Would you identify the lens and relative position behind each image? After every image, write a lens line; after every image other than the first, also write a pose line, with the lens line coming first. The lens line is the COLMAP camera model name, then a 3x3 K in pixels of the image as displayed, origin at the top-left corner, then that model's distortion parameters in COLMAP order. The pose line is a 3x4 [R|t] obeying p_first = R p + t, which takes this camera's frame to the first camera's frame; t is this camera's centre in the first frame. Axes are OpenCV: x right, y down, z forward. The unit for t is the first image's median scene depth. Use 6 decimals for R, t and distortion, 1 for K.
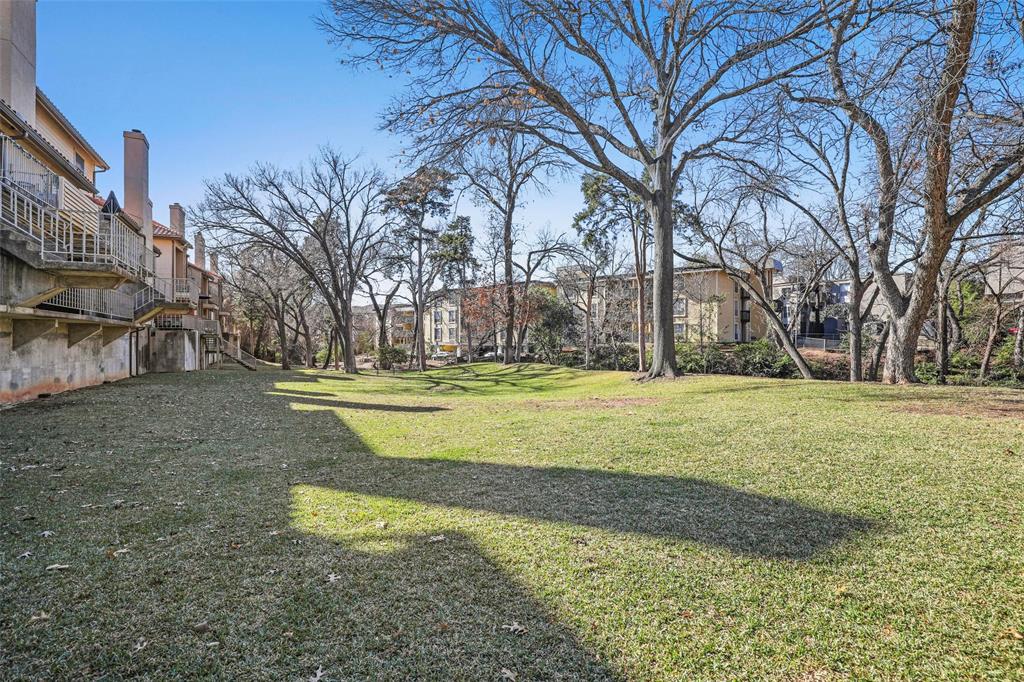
lens RADIAL K [[468.3, 0, 517.5], [0, 468.3, 342.3], [0, 0, 1]] dist [-0.033801, 0.005215]
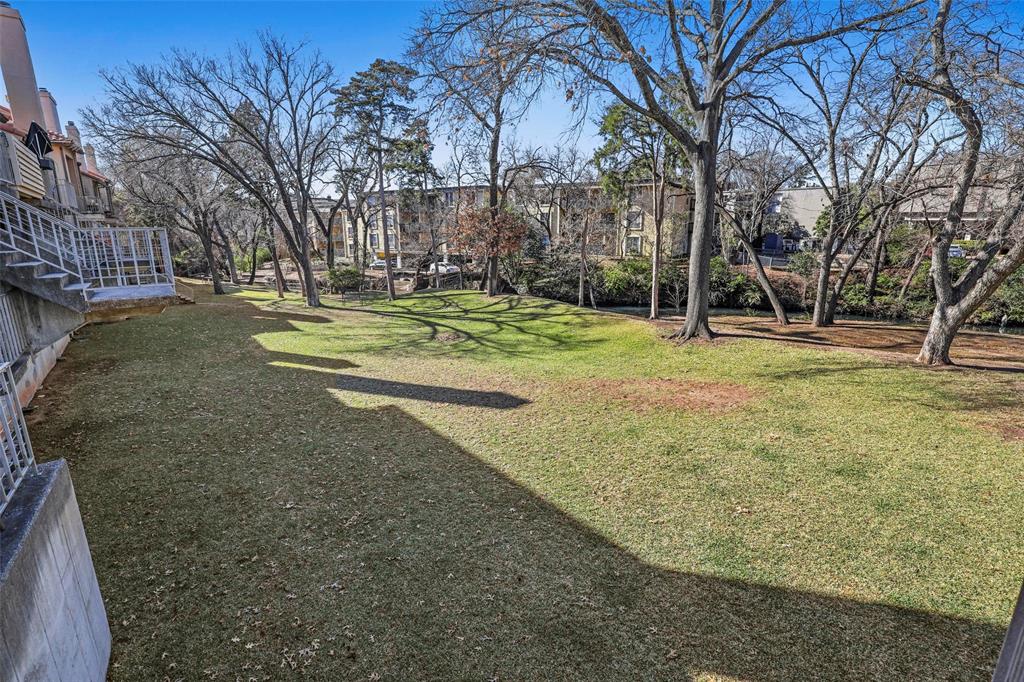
lens RADIAL K [[468.3, 0, 517.5], [0, 468.3, 342.3], [0, 0, 1]] dist [-0.033801, 0.005215]
pose [[0.983623, -0.040888, 0.175542, -0.127160], [-0.000944, 0.972748, 0.231864, -0.074737], [-0.180238, -0.228232, 0.956778, 0.039326]]
